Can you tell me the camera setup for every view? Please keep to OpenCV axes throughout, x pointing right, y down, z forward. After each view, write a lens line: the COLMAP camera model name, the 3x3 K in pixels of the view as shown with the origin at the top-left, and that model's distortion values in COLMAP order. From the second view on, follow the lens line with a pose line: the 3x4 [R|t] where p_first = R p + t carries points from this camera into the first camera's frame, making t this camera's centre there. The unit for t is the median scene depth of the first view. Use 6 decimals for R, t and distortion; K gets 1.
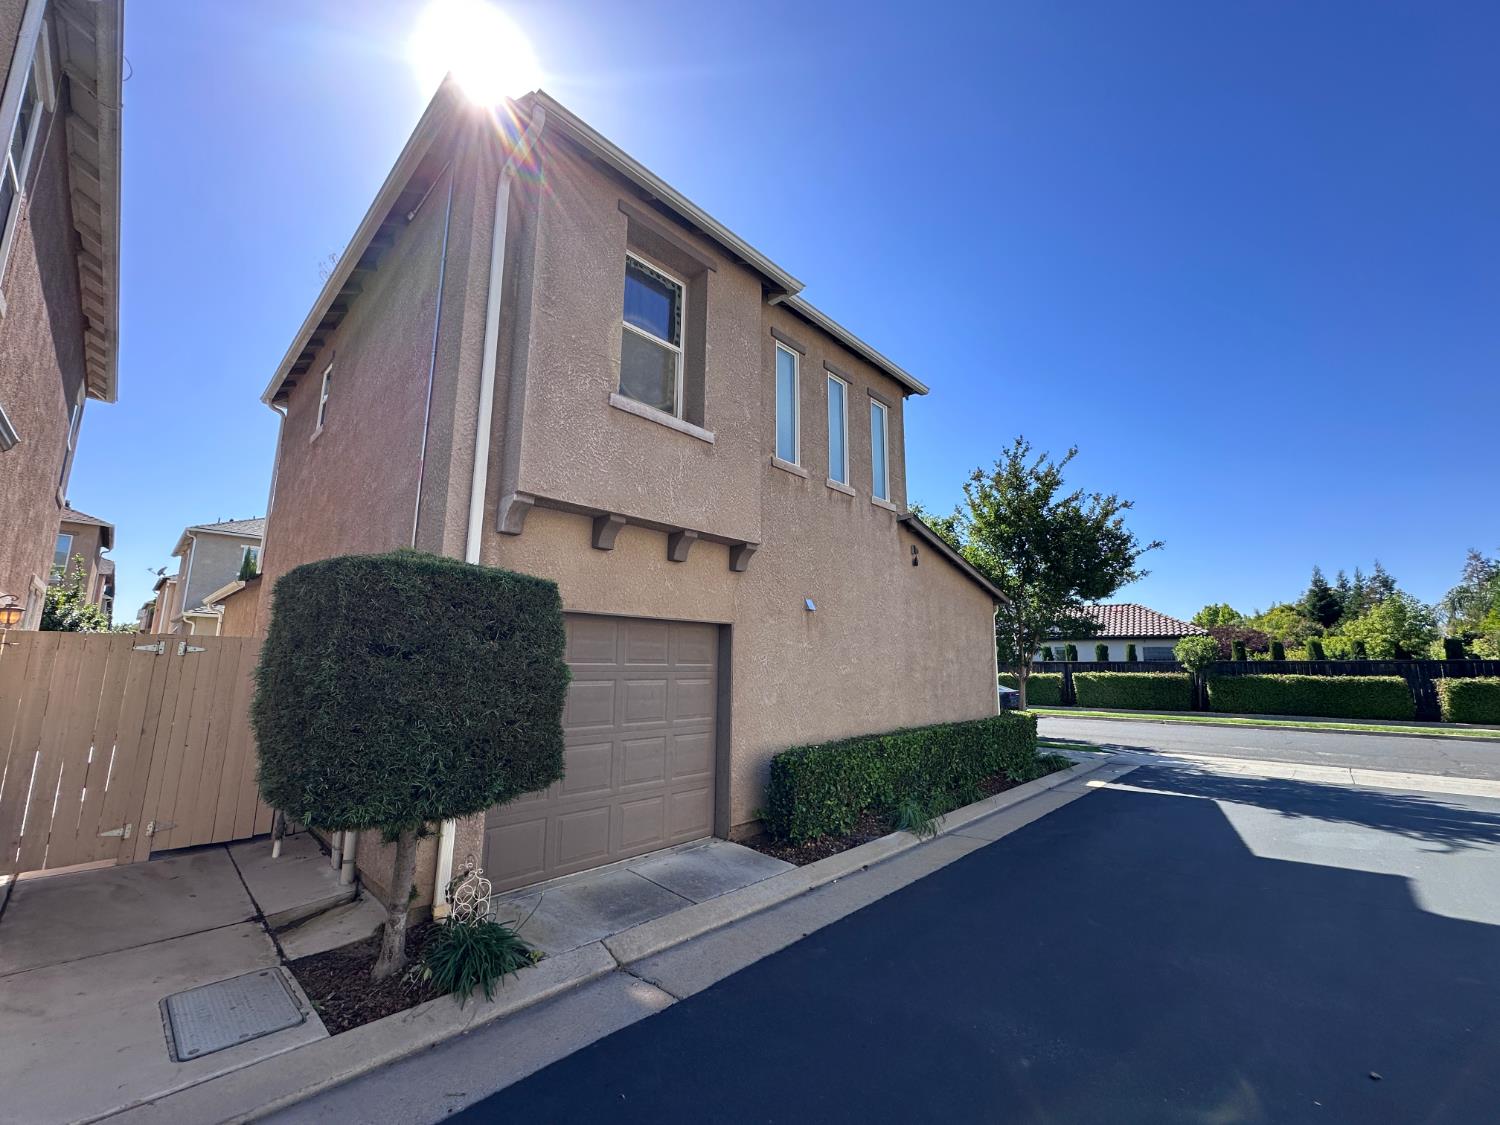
lens RADIAL K [[598.9, 0, 750.0], [0, 598.9, 562.5], [0, 0, 1]] dist [-0.001789, 0.000010]
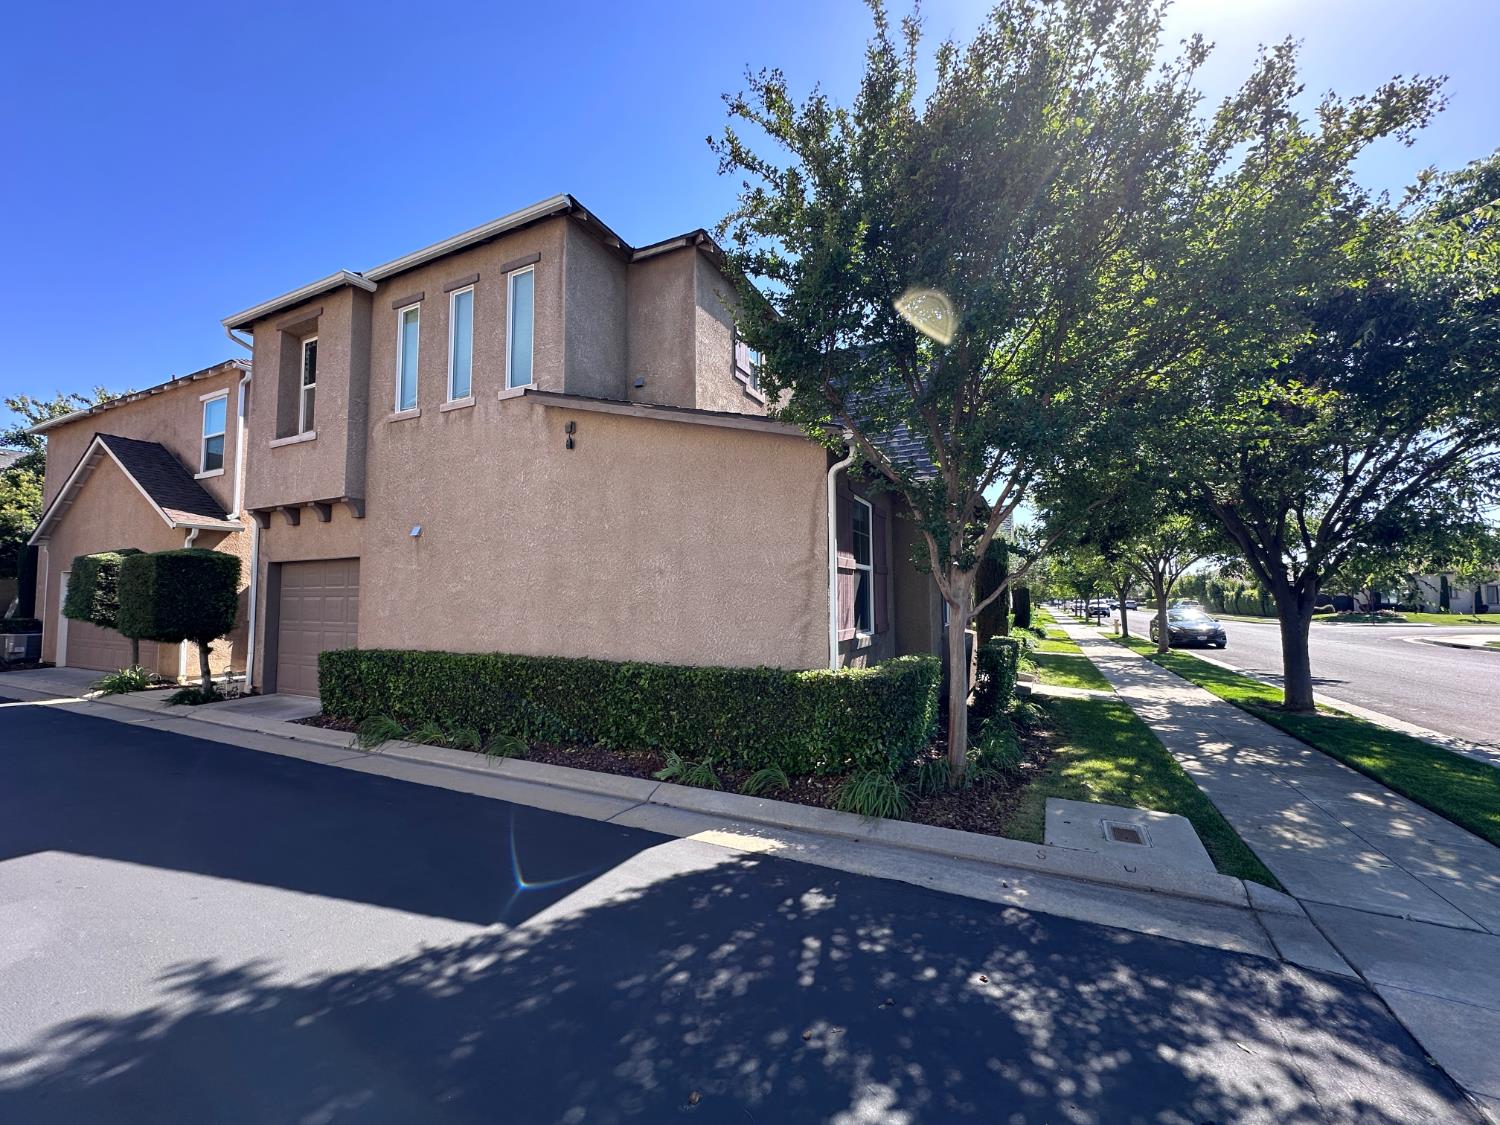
lens RADIAL K [[598.9, 0, 750.0], [0, 598.9, 562.5], [0, 0, 1]] dist [-0.001789, 0.000010]
pose [[0.297104, -0.069808, -0.952290, 1.234475], [0.167617, 0.985650, -0.019959, 0.234238], [0.940018, -0.153690, 0.304541, 1.134550]]
